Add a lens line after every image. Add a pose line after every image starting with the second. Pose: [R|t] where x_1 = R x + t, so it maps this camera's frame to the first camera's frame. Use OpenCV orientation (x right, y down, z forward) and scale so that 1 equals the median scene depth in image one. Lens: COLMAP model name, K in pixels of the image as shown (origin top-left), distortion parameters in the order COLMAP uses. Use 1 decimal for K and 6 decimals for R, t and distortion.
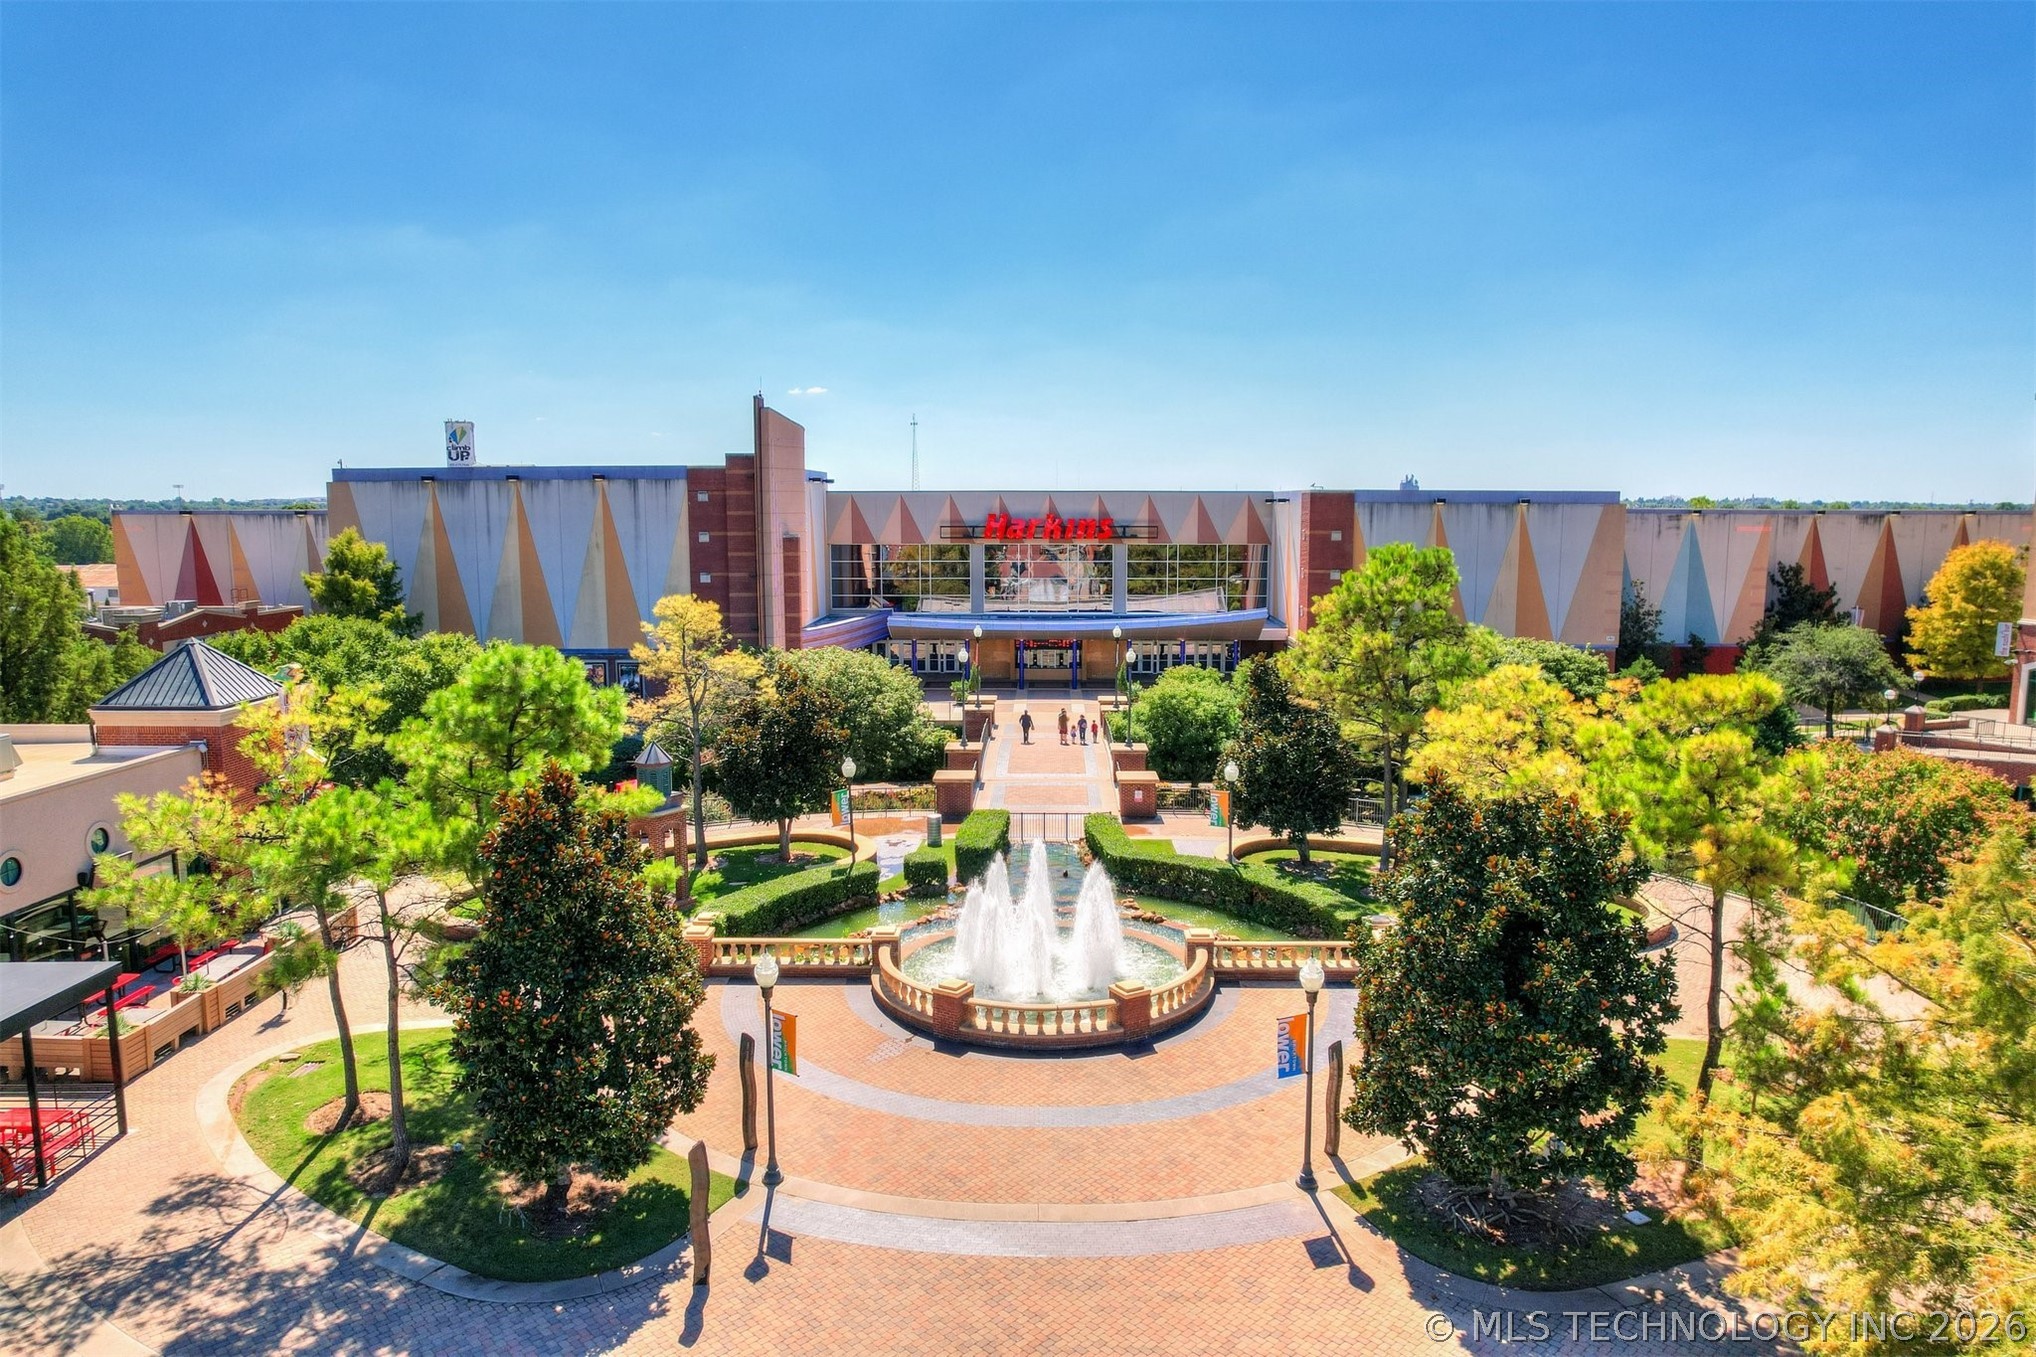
lens RADIAL K [[1301.3, 0, 1029.5], [0, 1301.3, 678.0], [0, 0, 1]] dist [-0.081987, 0.076122]
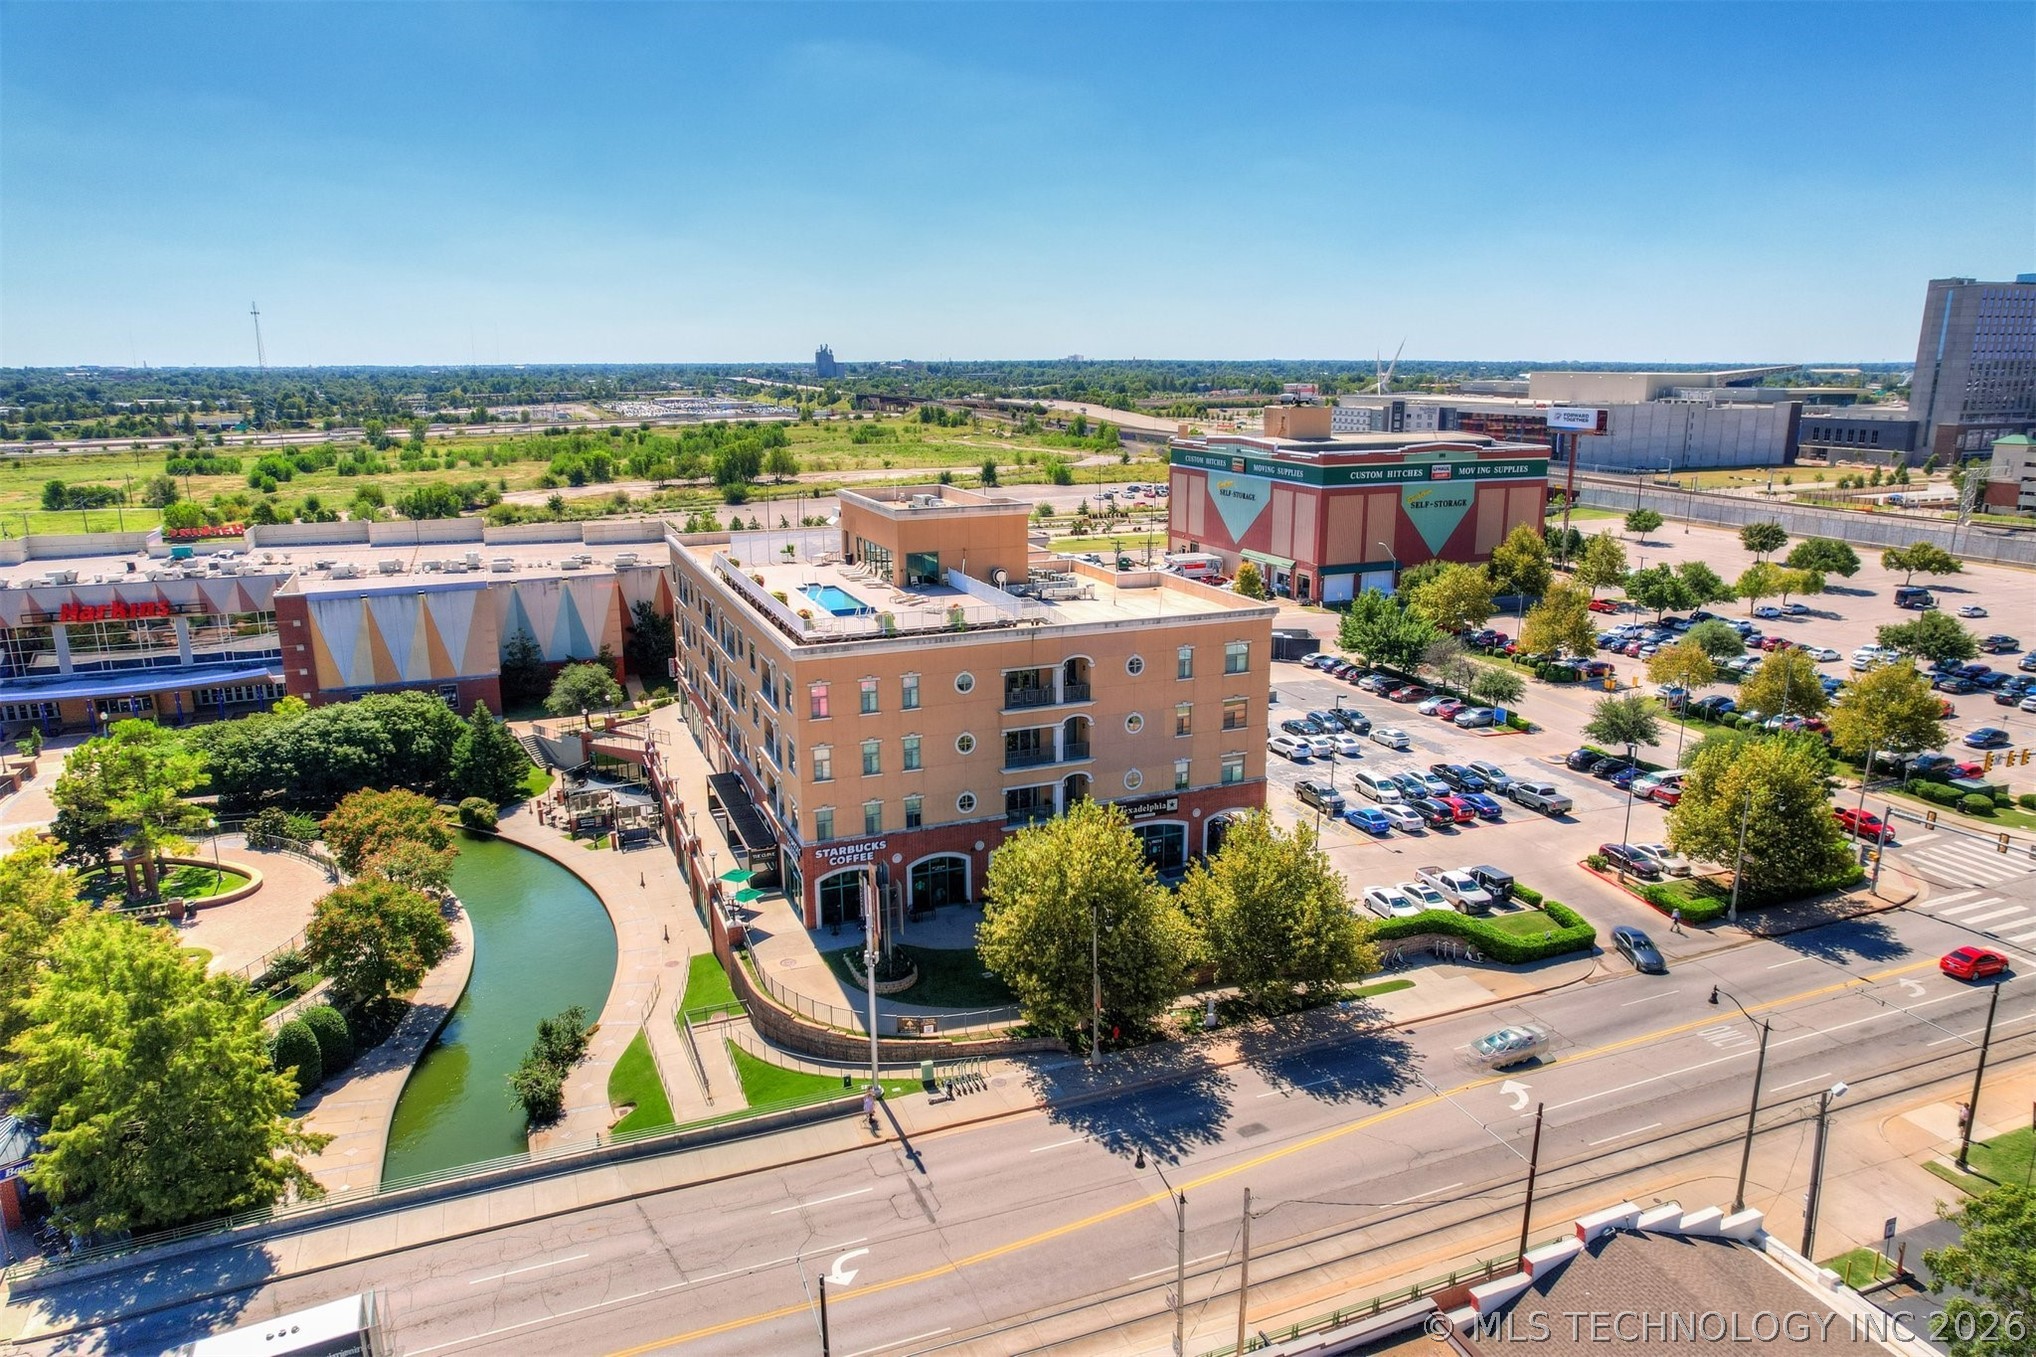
lens RADIAL K [[1301.3, 0, 1029.5], [0, 1301.3, 678.0], [0, 0, 1]] dist [-0.081987, 0.076122]
pose [[0.917218, -0.098789, 0.385944, 0.442608], [0.057320, 0.991412, 0.117545, -0.172261], [-0.394241, -0.085692, 0.915003, -0.753625]]
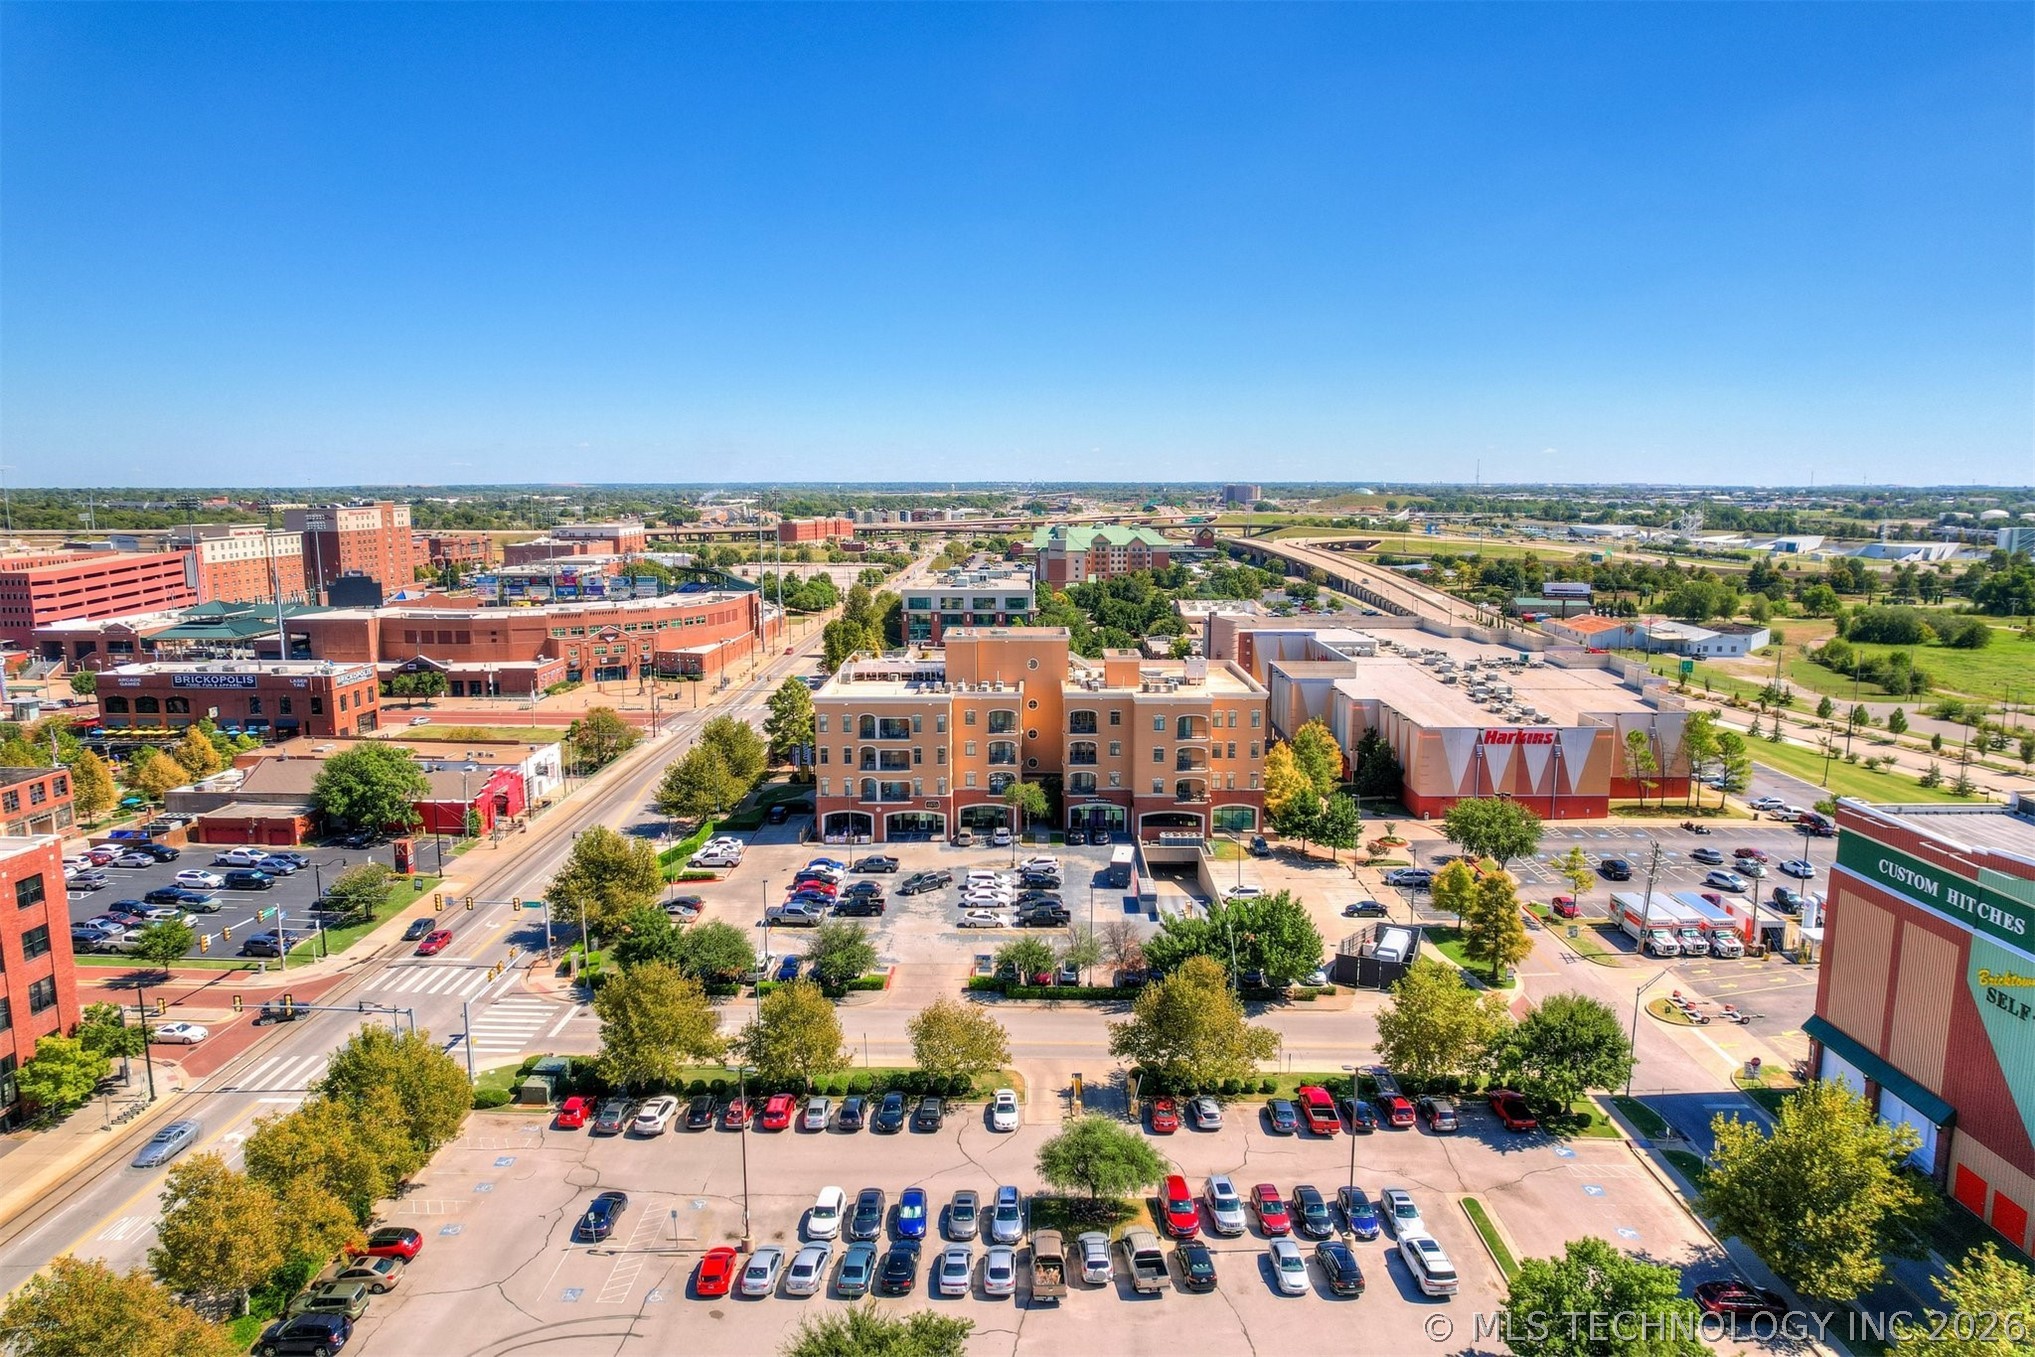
lens RADIAL K [[1304.9, 0, 1030.1], [0, 1304.9, 685.5], [0, 0, 1]] dist [-0.086903, 0.083502]
pose [[0.012953, 0.153970, -0.987991, 2.927180], [-0.134293, 0.979390, 0.150869, -0.440579], [0.990857, 0.130726, 0.033363, 0.393920]]
